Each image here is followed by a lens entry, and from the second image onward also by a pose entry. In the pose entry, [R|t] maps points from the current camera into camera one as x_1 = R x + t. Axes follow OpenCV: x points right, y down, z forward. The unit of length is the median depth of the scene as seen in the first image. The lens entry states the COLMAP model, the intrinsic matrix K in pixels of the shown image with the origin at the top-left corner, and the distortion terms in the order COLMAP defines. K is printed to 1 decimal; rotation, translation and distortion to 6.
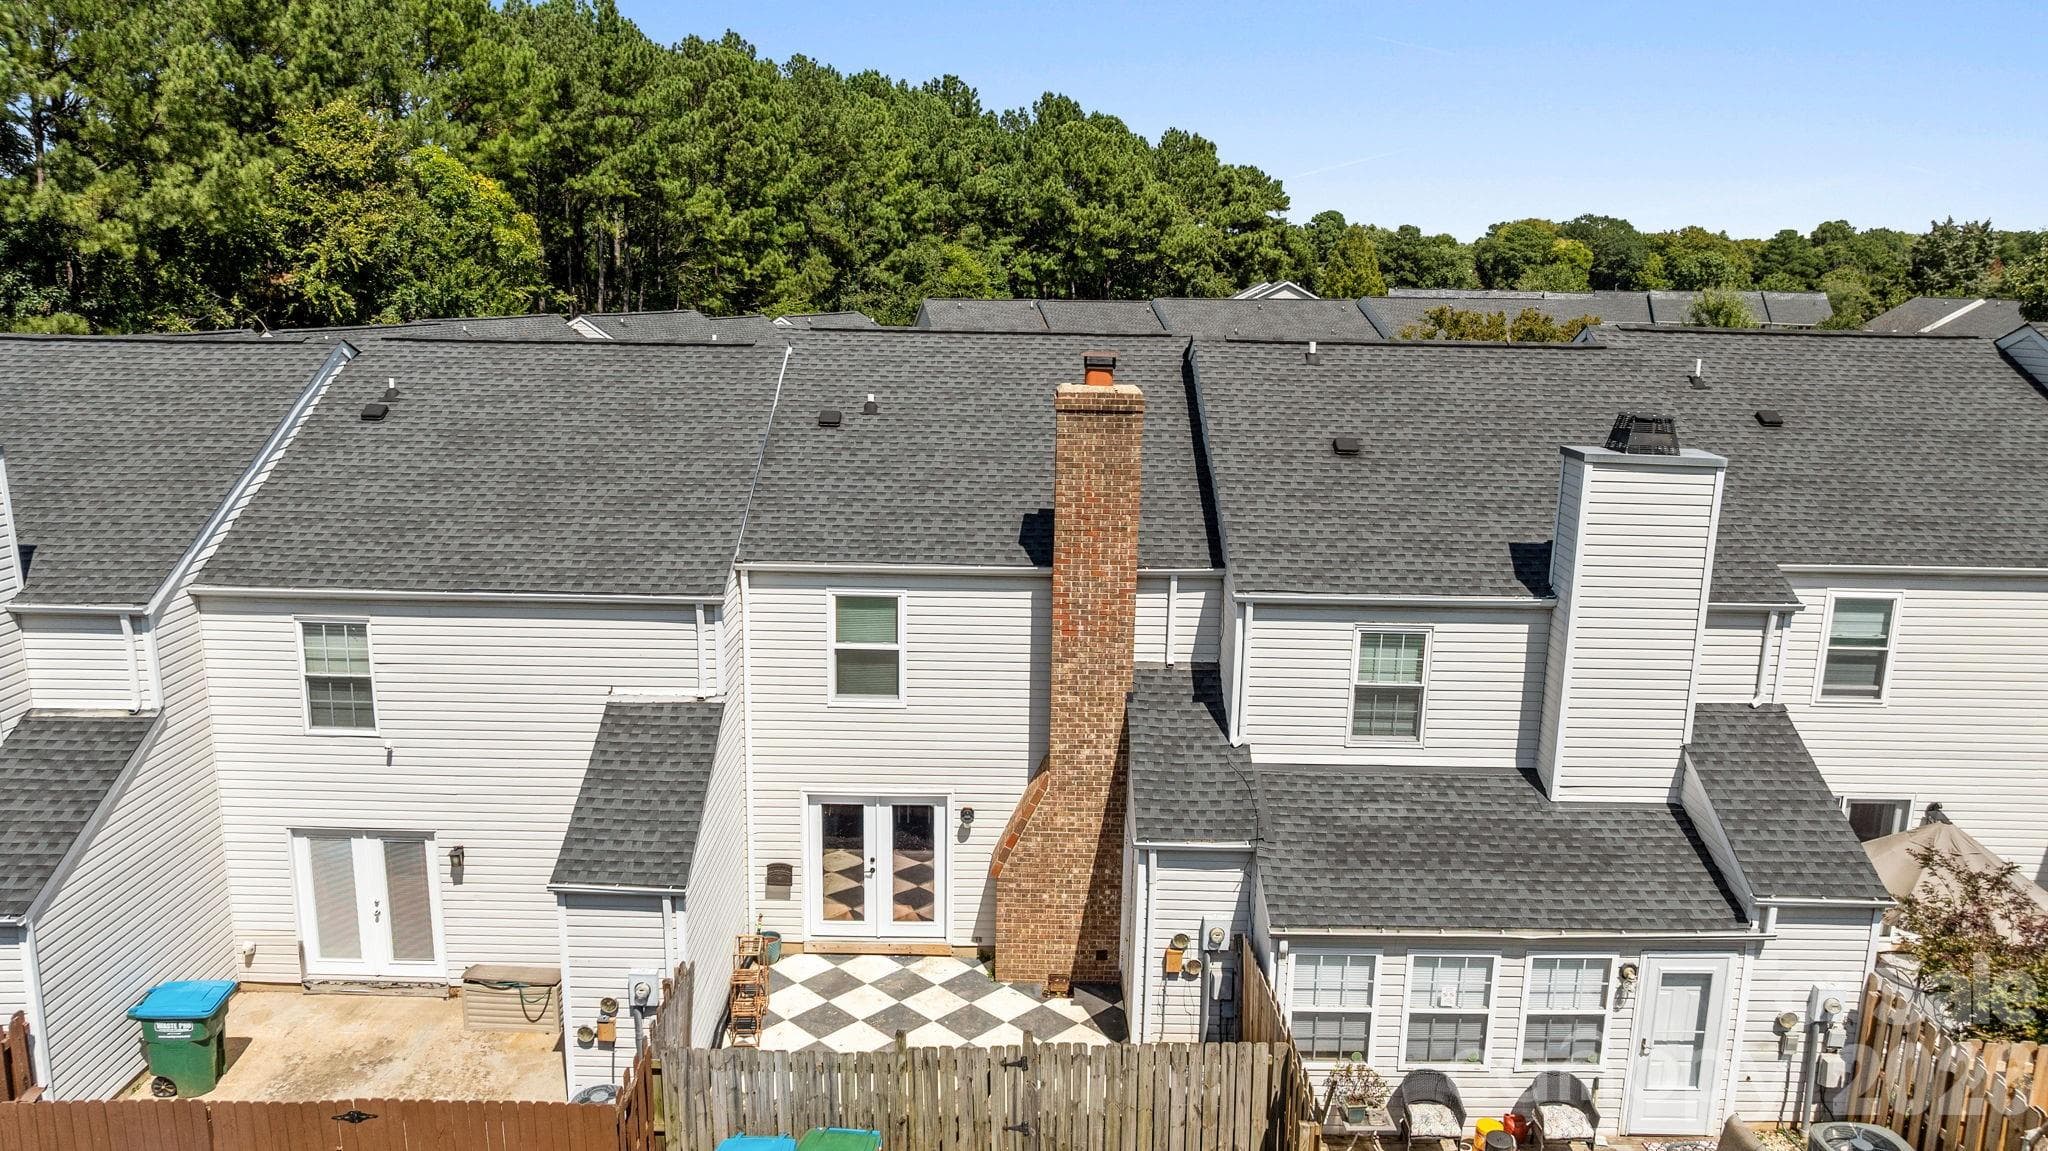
lens RADIAL K [[1444.6, 0, 1024.0], [0, 1444.6, 575.5], [0, 0, 1]] dist [-0.035815, 0.032420]
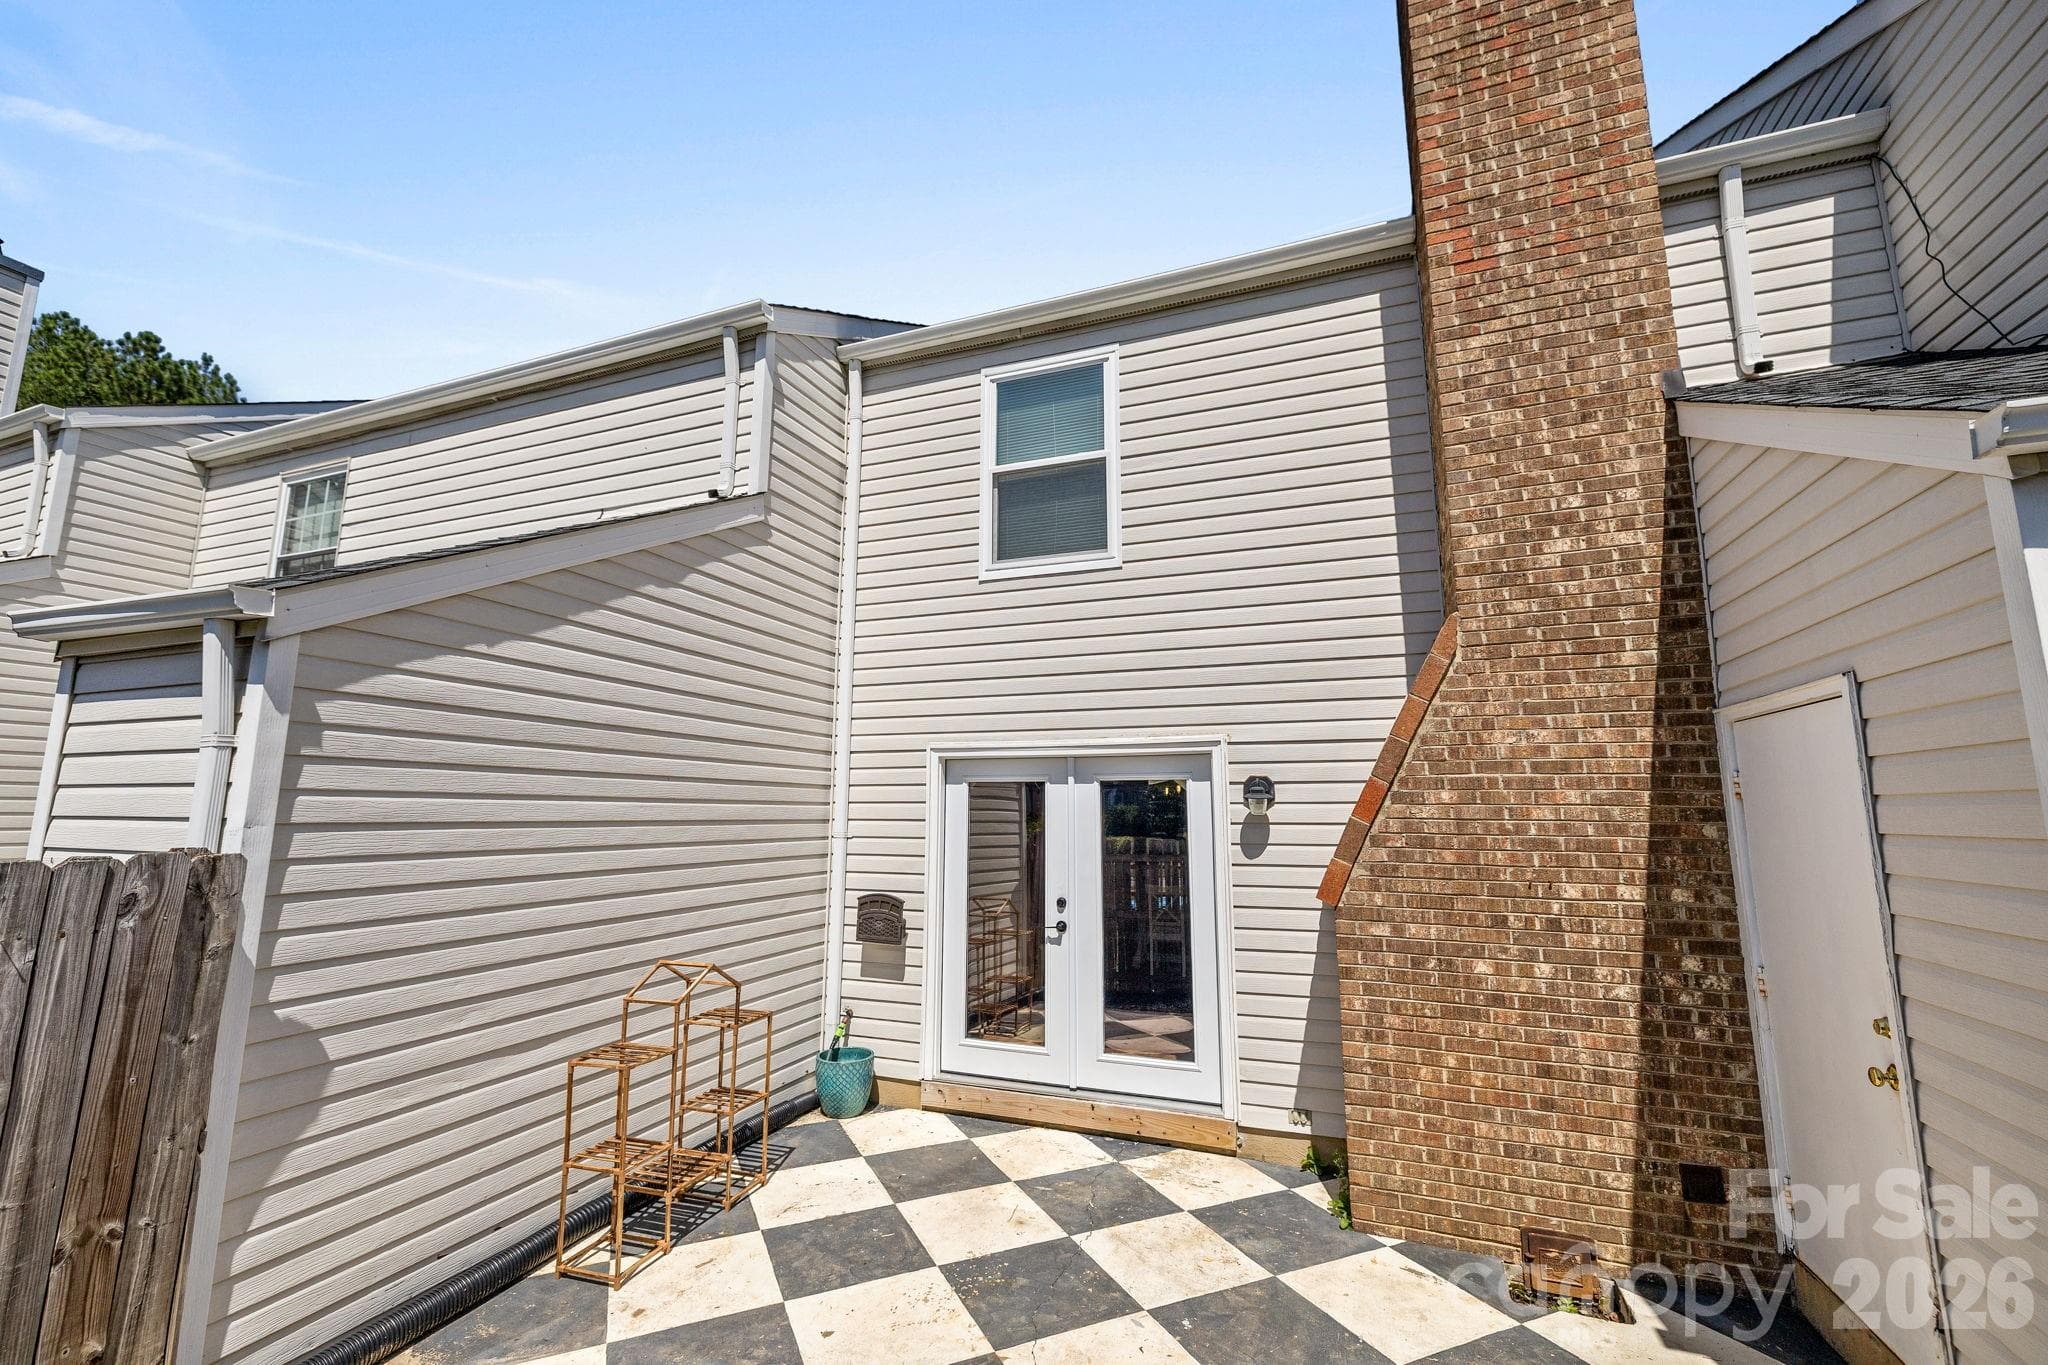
lens RADIAL K [[866.0, 0, 1012.2], [0, 866.0, 678.7], [0, 0, 1]] dist [0.000331, 0.000114]
pose [[0.928225, -0.074656, -0.364451, -0.009840], [-0.062432, 0.934502, -0.350440, 0.236187], [0.366742, 0.348040, 0.862768, 0.740609]]
